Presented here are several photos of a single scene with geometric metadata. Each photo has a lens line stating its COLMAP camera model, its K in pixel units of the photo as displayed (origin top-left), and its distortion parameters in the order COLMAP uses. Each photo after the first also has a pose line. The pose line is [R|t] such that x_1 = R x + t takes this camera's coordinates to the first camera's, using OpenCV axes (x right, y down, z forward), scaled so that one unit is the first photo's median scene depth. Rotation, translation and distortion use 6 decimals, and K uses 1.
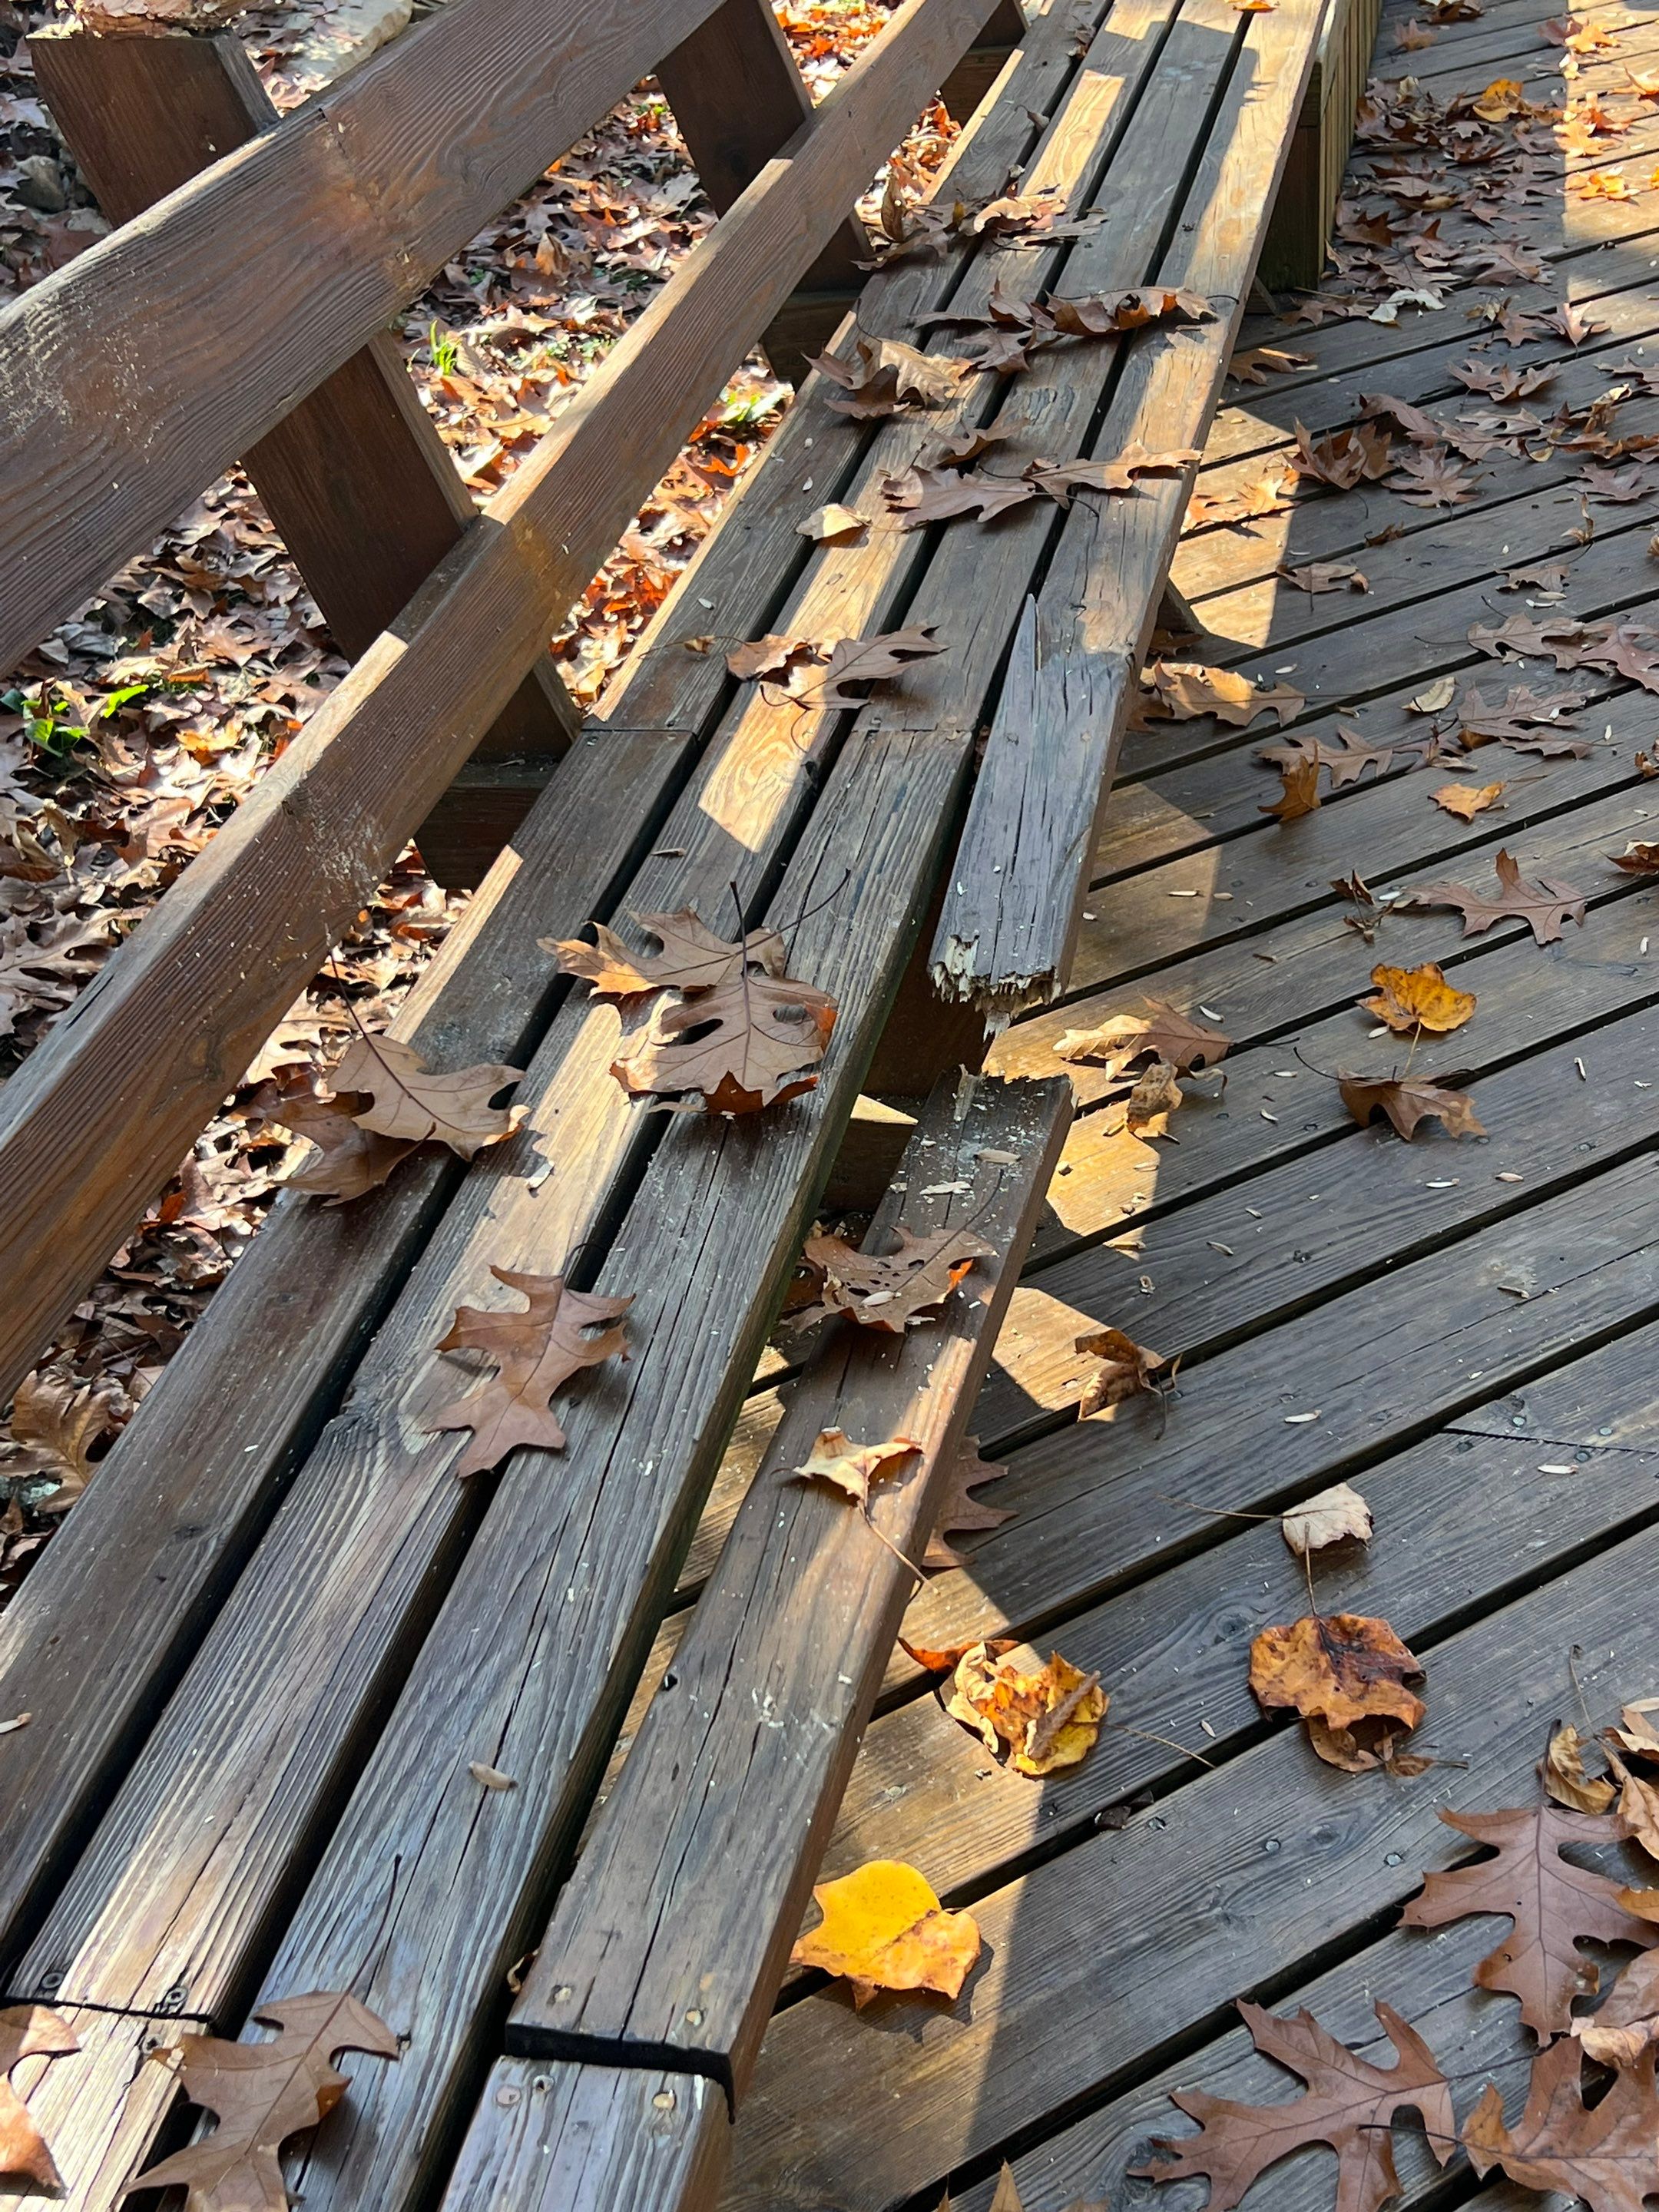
lens RADIAL K [[2677.7, 0, 862.8], [0, 2677.7, 1101.8], [0, 0, 1]] dist [0.141423, -0.364479]
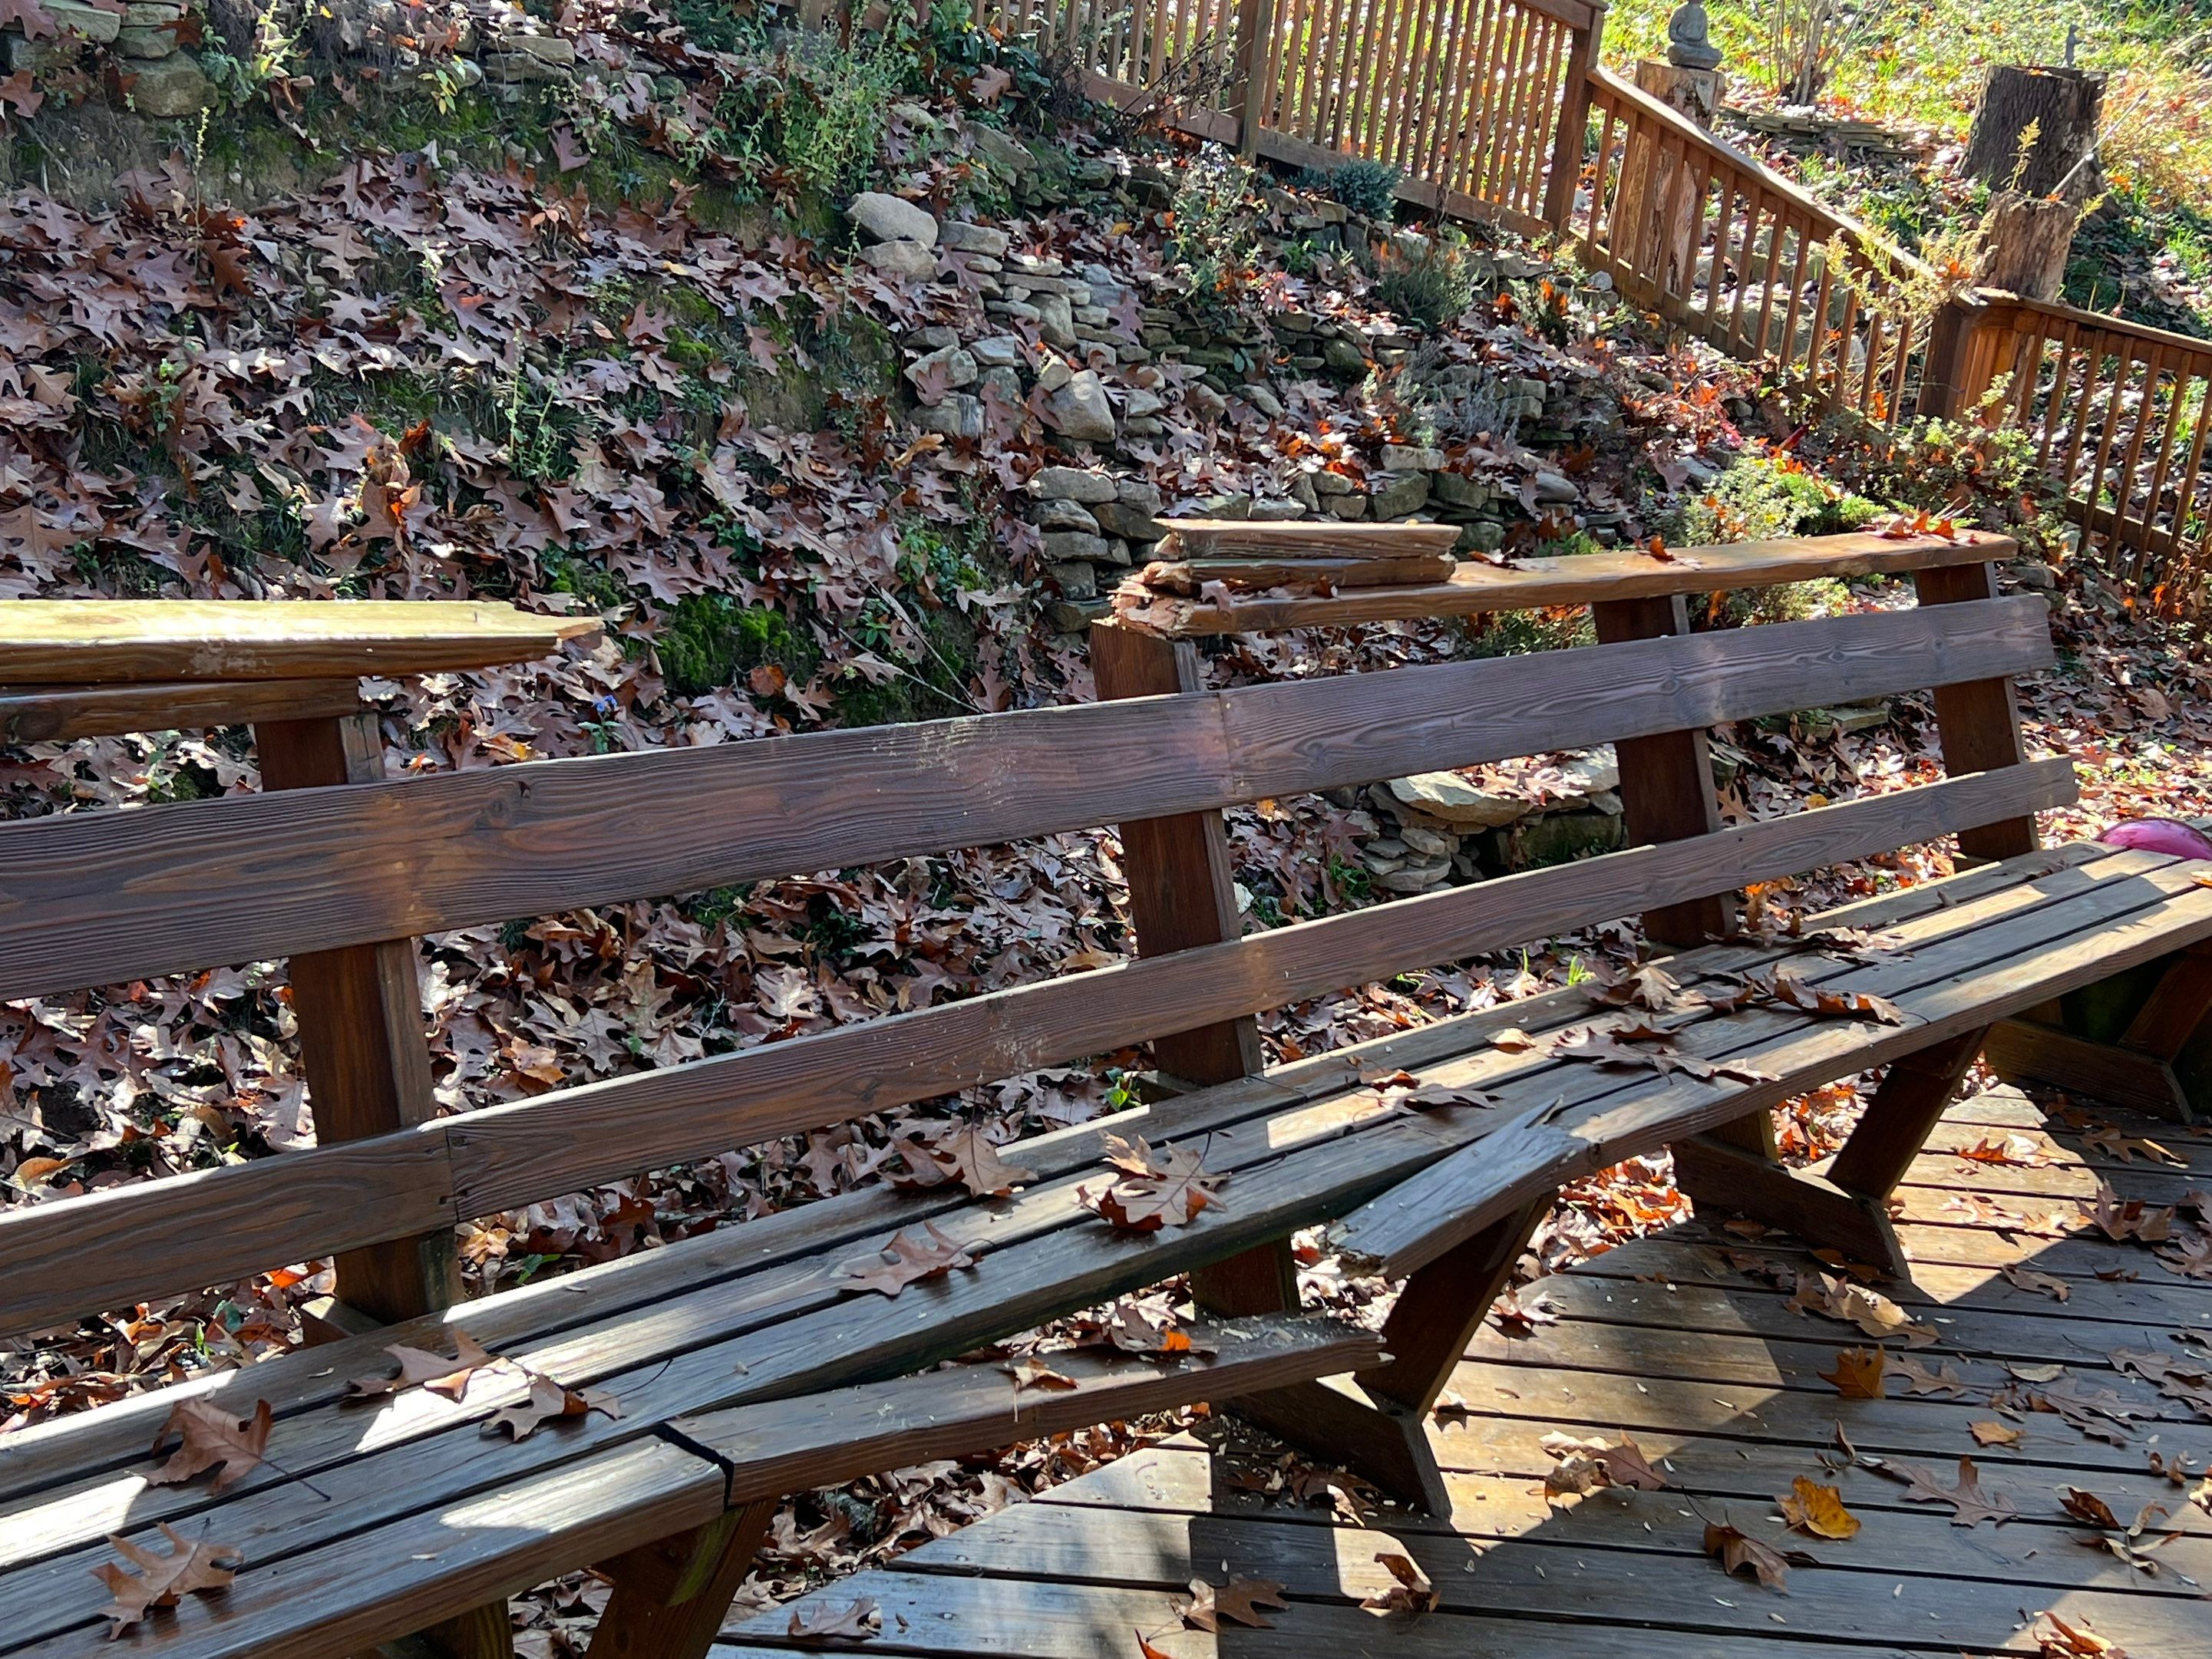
lens RADIAL K [[2676.1, 0, 1157.4], [0, 2676.1, 836.4], [0, 0, 1]] dist [0.144158, -0.422275]
pose [[0.860370, 0.255697, -0.440889, 0.507154], [-0.395137, 0.881021, -0.260132, 0.169180], [0.321917, 0.398021, 0.859039, -0.431252]]
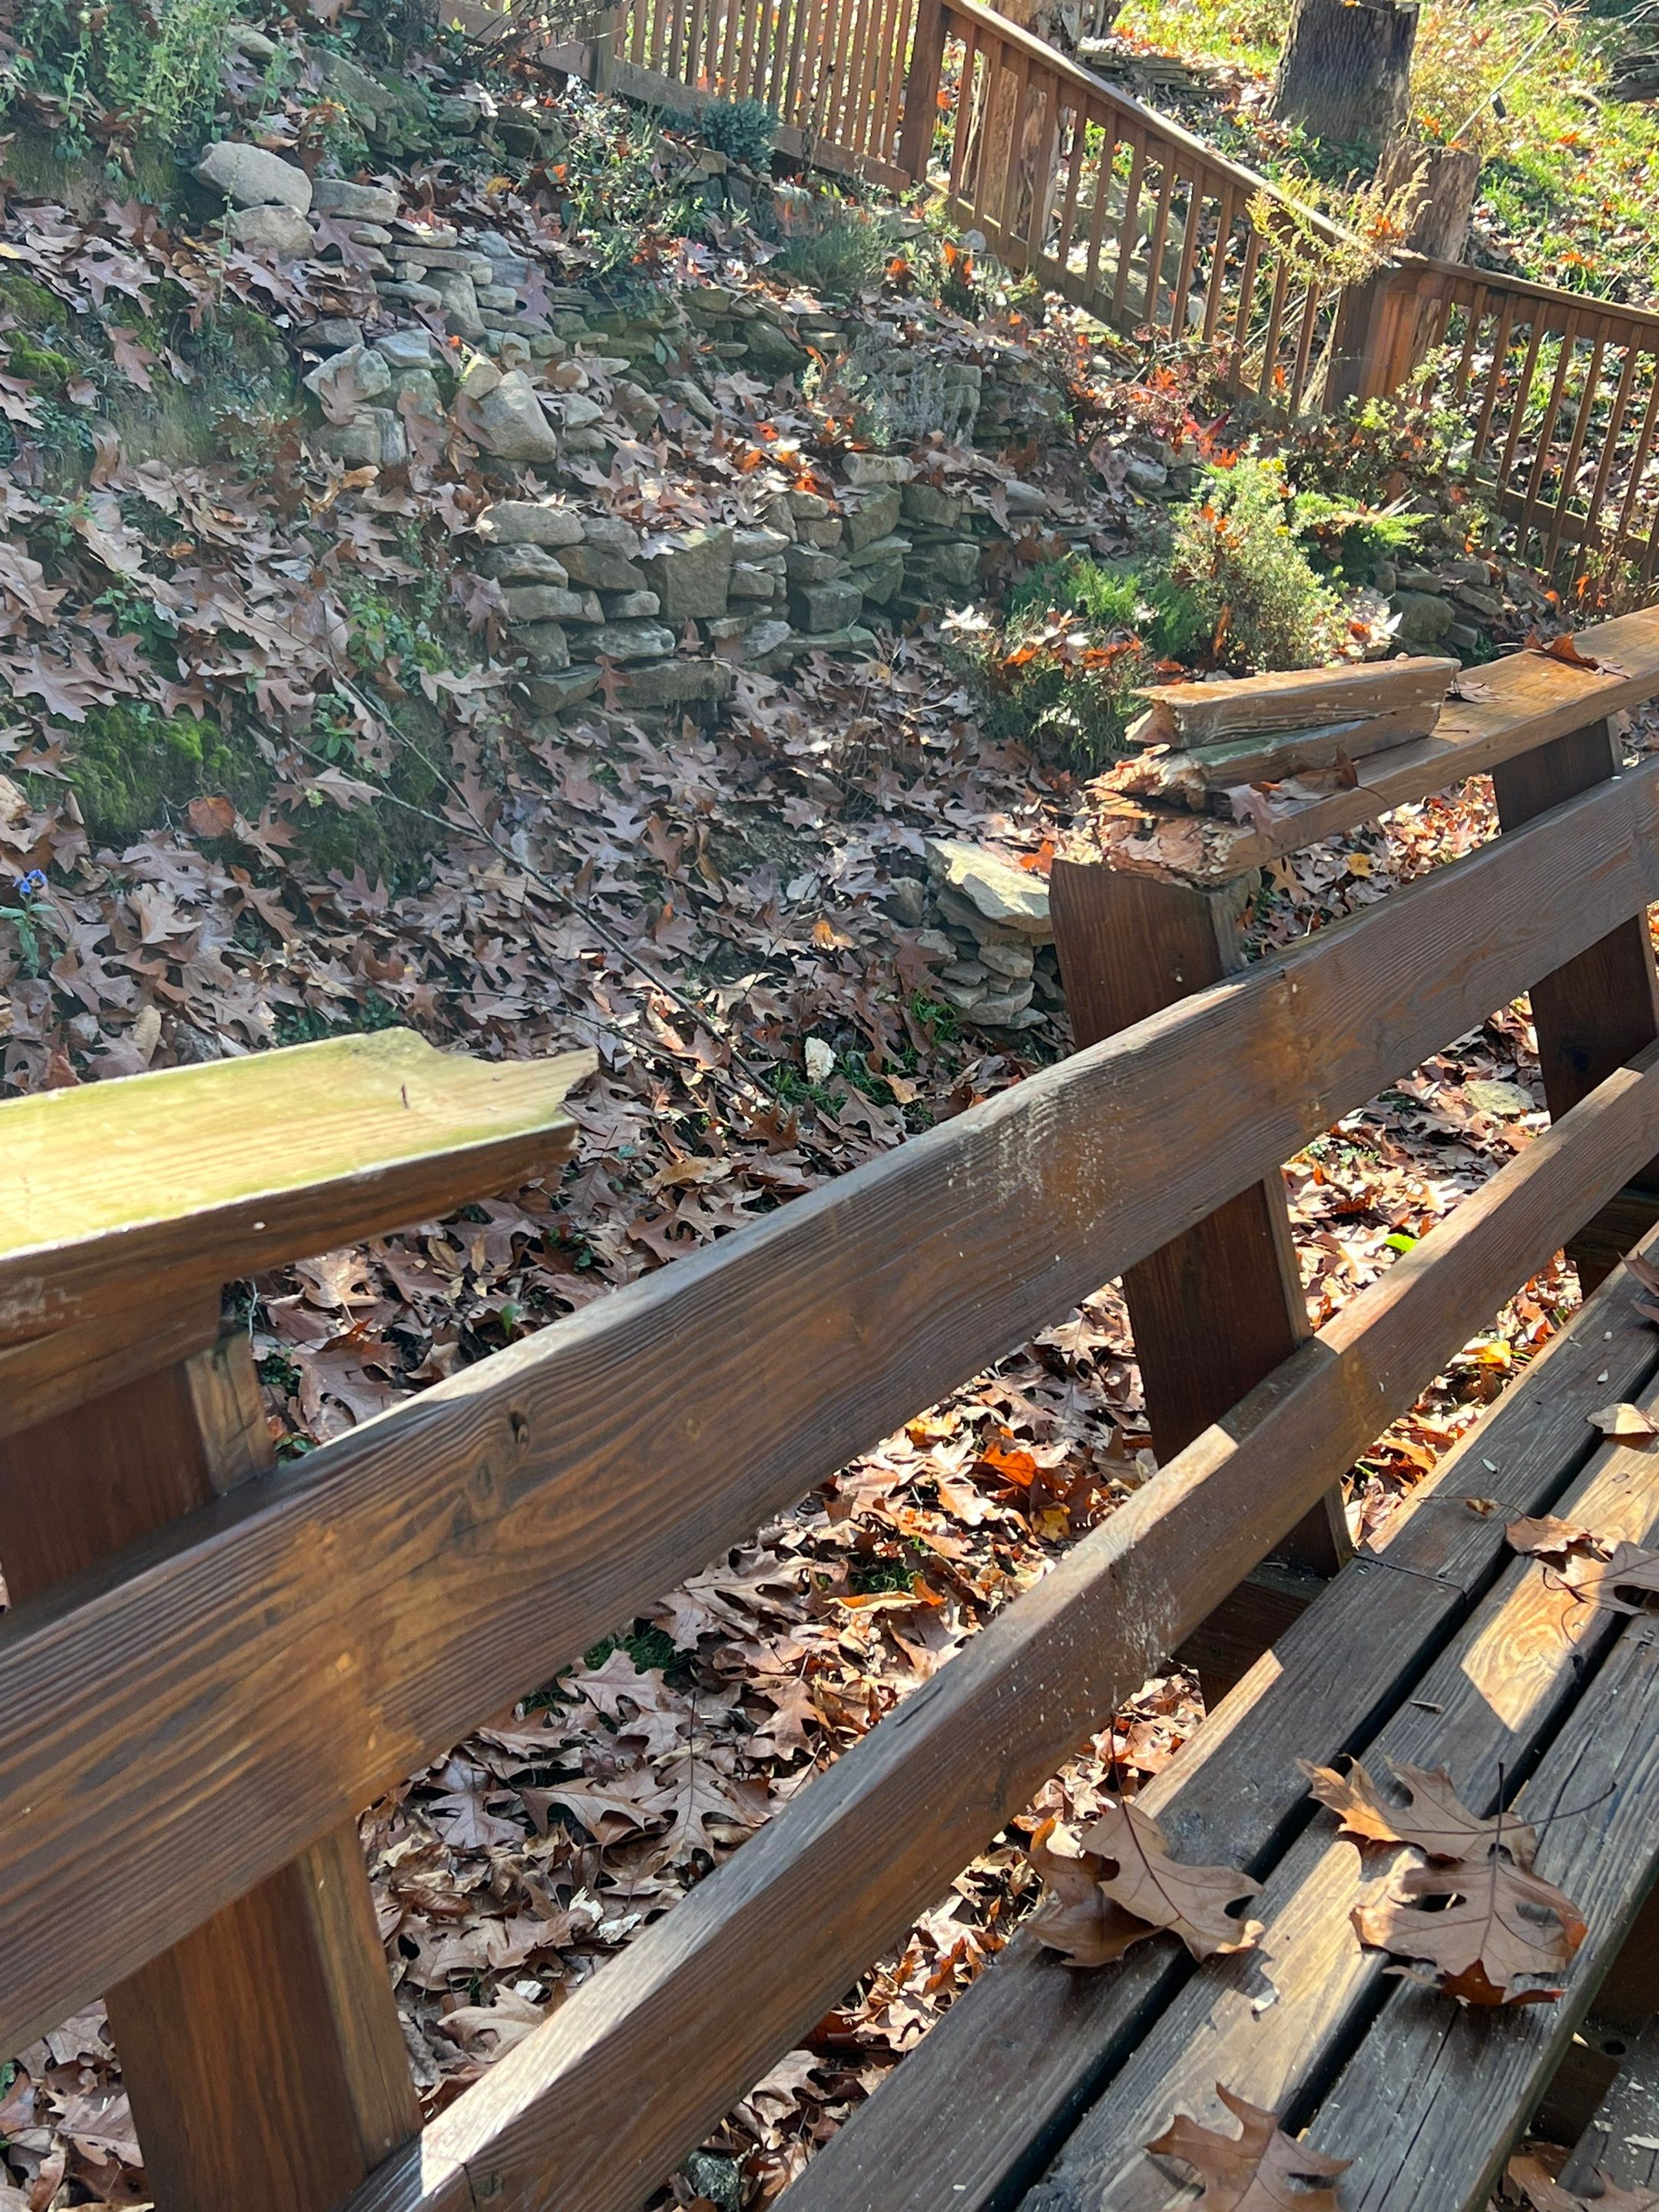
lens RADIAL K [[2676.4, 0, 829.5], [0, 2676.4, 1106.0], [0, 0, 1]] dist [0.144158, -0.422275]
pose [[0.936603, 0.245068, -0.250433, -0.075526], [-0.301935, 0.927132, -0.221948, -0.006766], [0.177793, 0.283491, 0.942349, -0.067770]]
